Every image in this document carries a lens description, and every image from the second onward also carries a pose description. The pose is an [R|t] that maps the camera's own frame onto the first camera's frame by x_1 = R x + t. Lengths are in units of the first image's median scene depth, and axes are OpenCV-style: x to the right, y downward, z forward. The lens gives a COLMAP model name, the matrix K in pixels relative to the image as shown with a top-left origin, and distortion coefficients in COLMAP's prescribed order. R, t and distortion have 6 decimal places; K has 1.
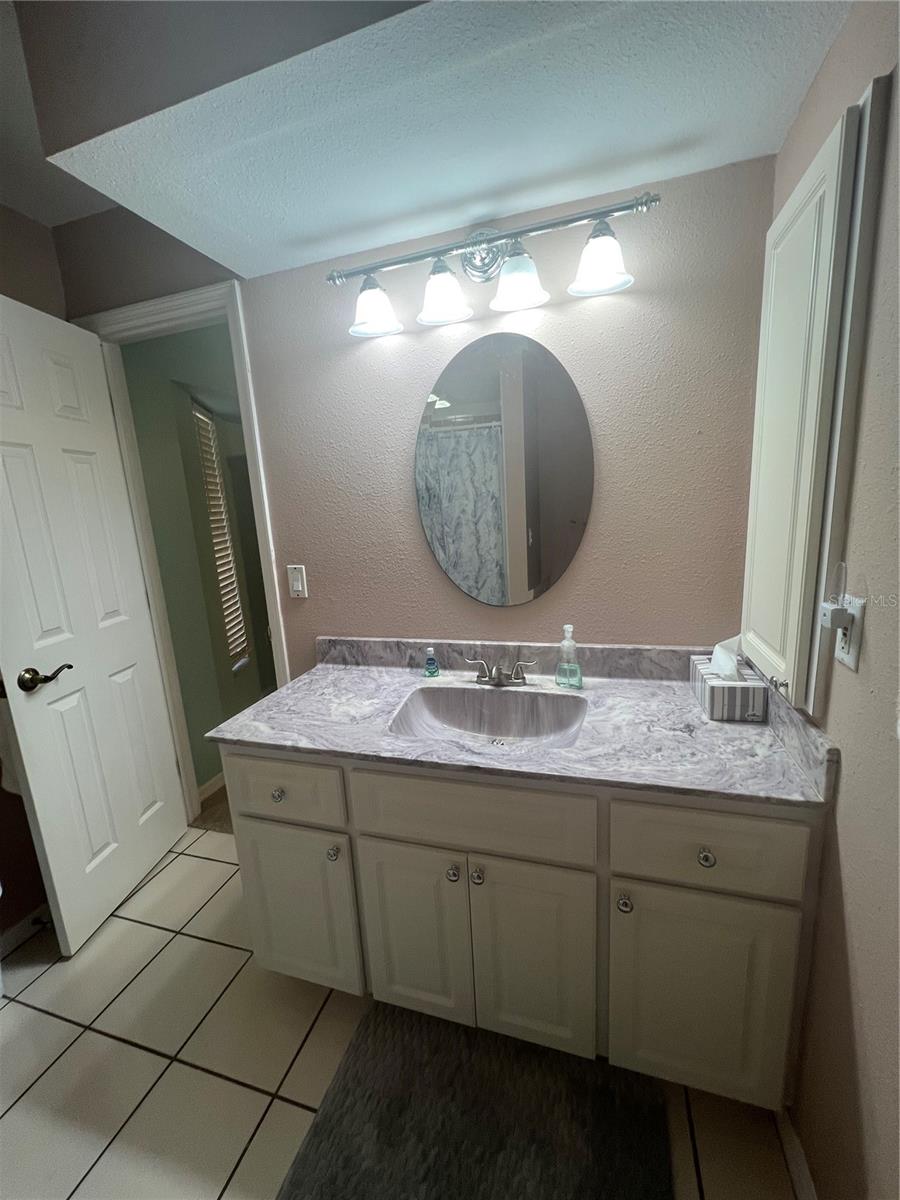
lens RADIAL K [[482.2, 0, 451.0], [0, 482.2, 599.6], [0, 0, 1]] dist [0.000211, -0.000095]
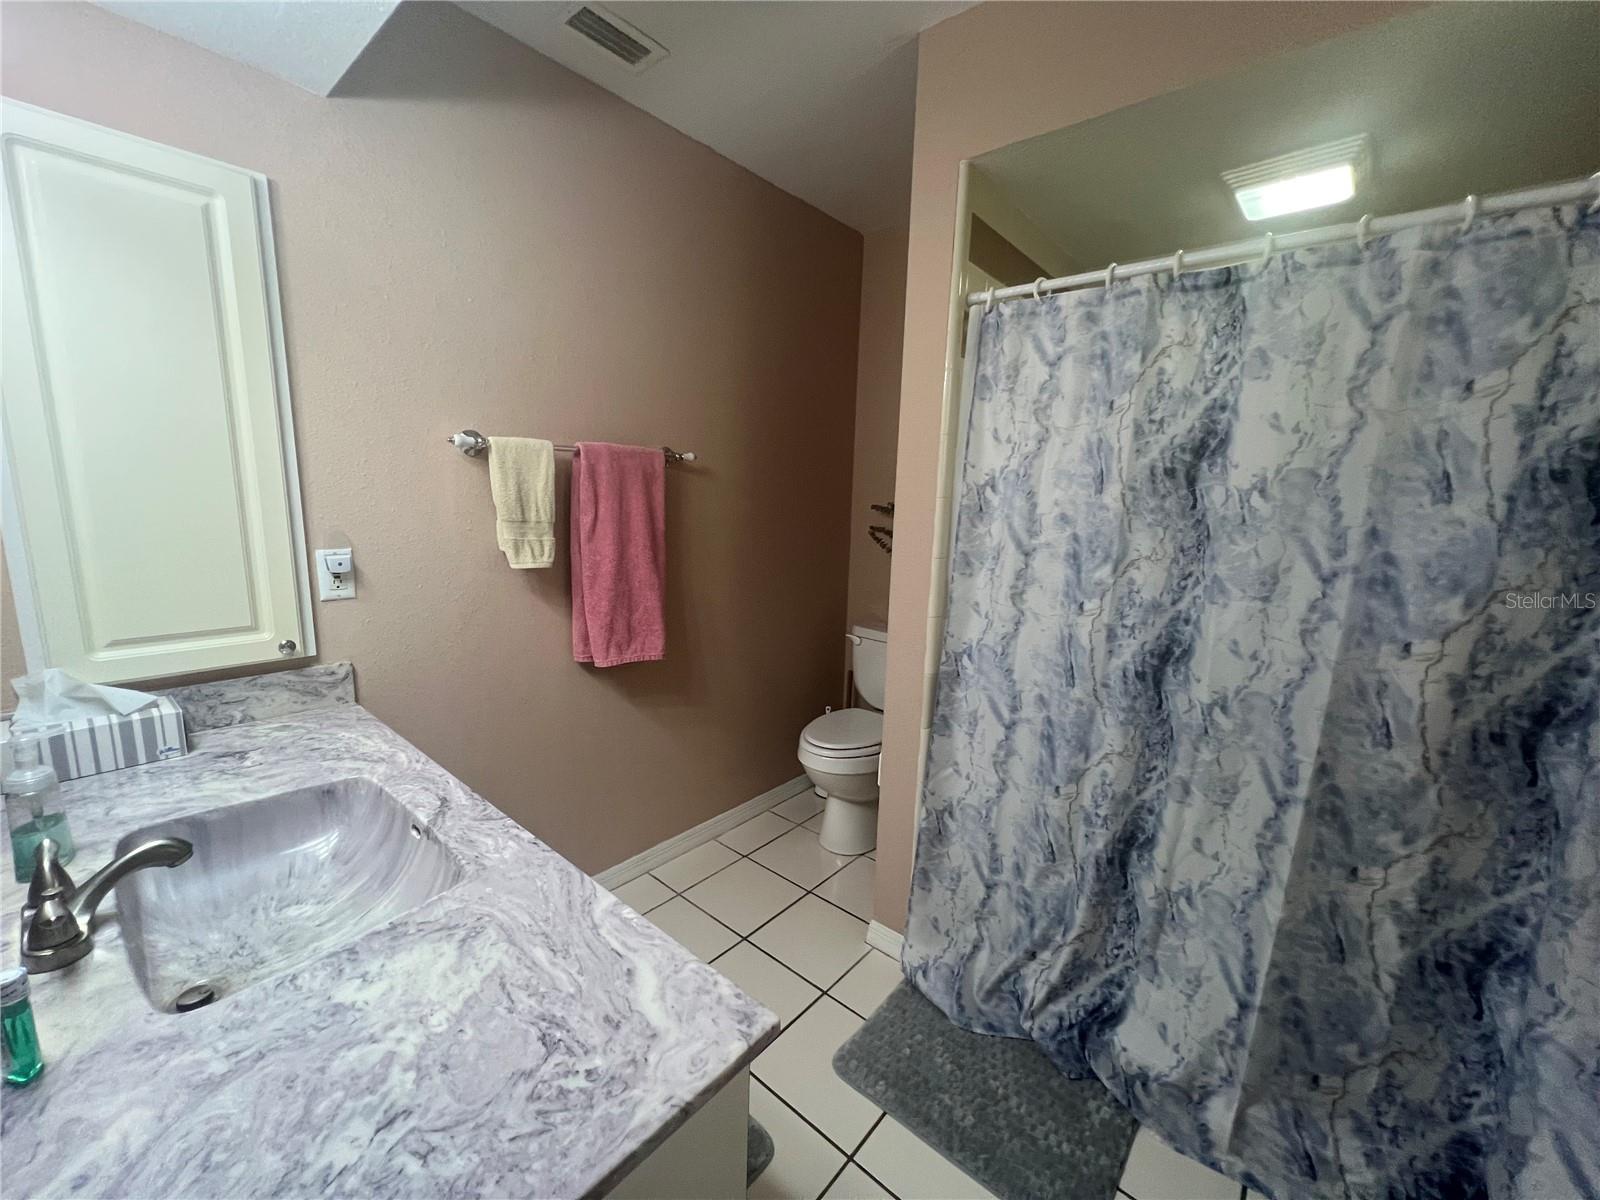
lens RADIAL K [[637.3, 0, 799.3], [0, 637.3, 602.8], [0, 0, 1]] dist [-0.000850, 0.000393]
pose [[-0.916196, -0.039570, 0.398771, -0.784746], [0.102389, 0.938966, 0.328419, -0.222138], [-0.387428, 0.341726, -0.856226, 1.441342]]
